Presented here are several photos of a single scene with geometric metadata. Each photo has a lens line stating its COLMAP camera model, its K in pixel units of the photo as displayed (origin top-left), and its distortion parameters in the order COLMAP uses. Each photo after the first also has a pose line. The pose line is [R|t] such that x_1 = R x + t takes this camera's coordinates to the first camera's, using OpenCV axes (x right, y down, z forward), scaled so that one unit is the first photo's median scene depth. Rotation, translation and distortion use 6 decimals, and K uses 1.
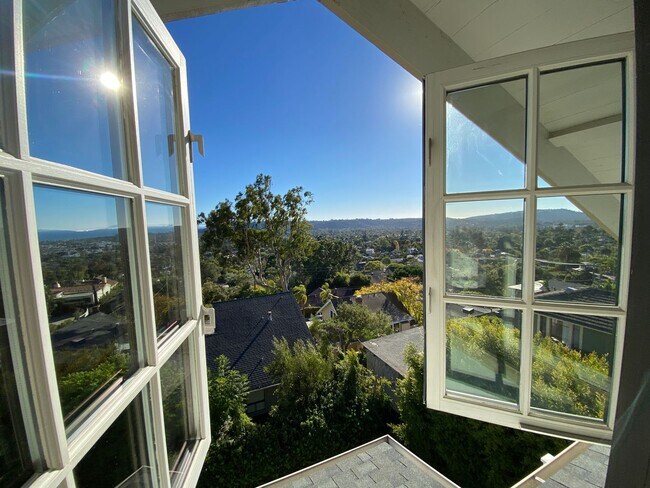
lens RADIAL K [[264.0, 0, 320.0], [0, 264.0, 242.1], [0, 0, 1]] dist [0.001136, -0.006340]
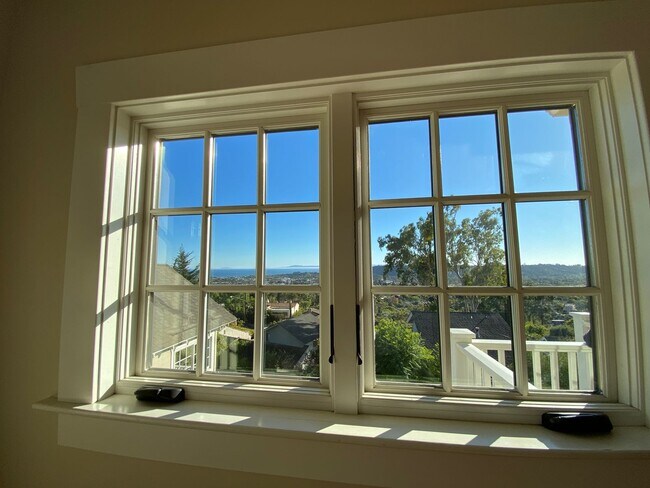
lens RADIAL K [[264.0, 0, 321.0], [0, 264.0, 250.4], [0, 0, 1]] dist [0.001136, -0.006340]
pose [[0.849858, -0.005433, -0.526984, -0.100353], [-0.064893, 0.991258, -0.114872, 0.082233], [0.523001, 0.131822, 0.842076, -0.048142]]
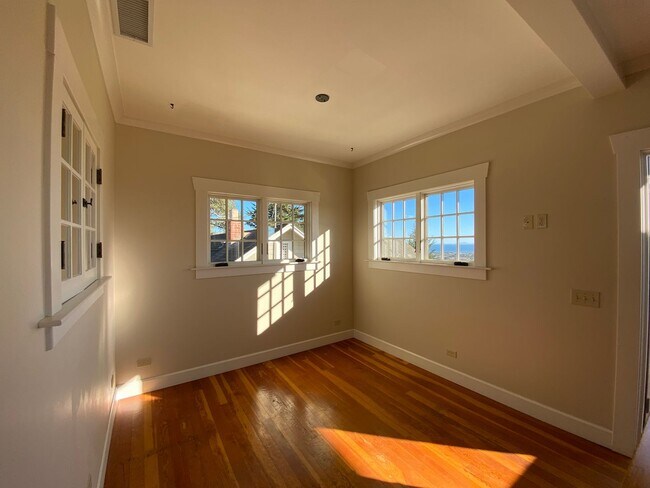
lens RADIAL K [[264.0, 0, 322.9], [0, 264.0, 245.9], [0, 0, 1]] dist [0.001136, -0.006340]
pose [[0.180001, 0.036448, -0.982991, 2.493664], [-0.072196, 0.997108, 0.023751, 0.203186], [0.981013, 0.066693, 0.182112, -1.107850]]
